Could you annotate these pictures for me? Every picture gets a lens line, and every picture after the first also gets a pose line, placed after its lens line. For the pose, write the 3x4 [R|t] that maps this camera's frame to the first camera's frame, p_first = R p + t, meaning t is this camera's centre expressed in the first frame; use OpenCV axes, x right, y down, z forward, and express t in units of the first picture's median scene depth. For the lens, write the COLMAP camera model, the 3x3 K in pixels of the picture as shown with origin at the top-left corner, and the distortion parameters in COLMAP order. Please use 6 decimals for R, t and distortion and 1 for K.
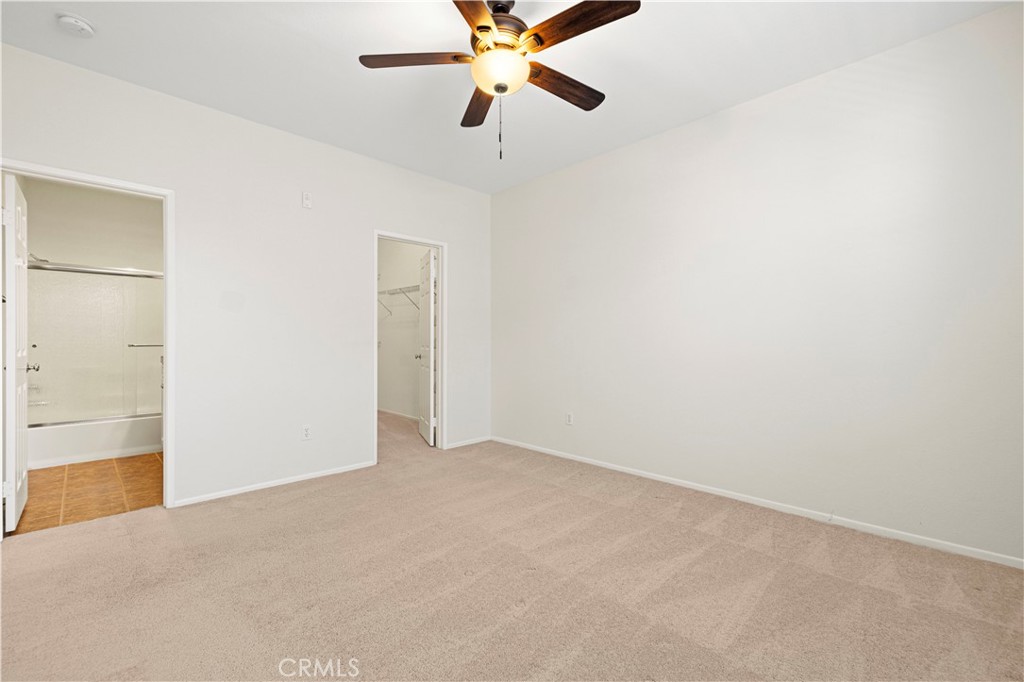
lens RADIAL K [[443.7, 0, 513.5], [0, 443.7, 341.3], [0, 0, 1]] dist [-0.000313, 0.000027]
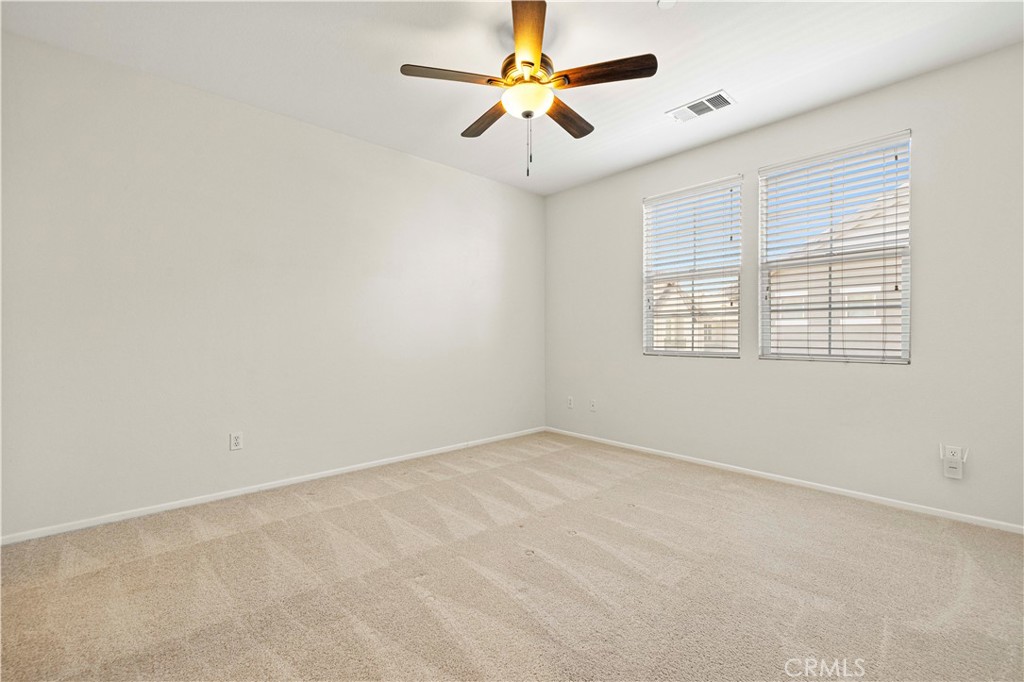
lens RADIAL K [[443.7, 0, 510.5], [0, 443.7, 339.4], [0, 0, 1]] dist [-0.000313, 0.000027]
pose [[0.026583, -0.006940, 0.999623, -0.835469], [0.001941, 0.999974, 0.006891, -0.001357], [-0.999645, 0.001757, 0.026596, 0.721817]]
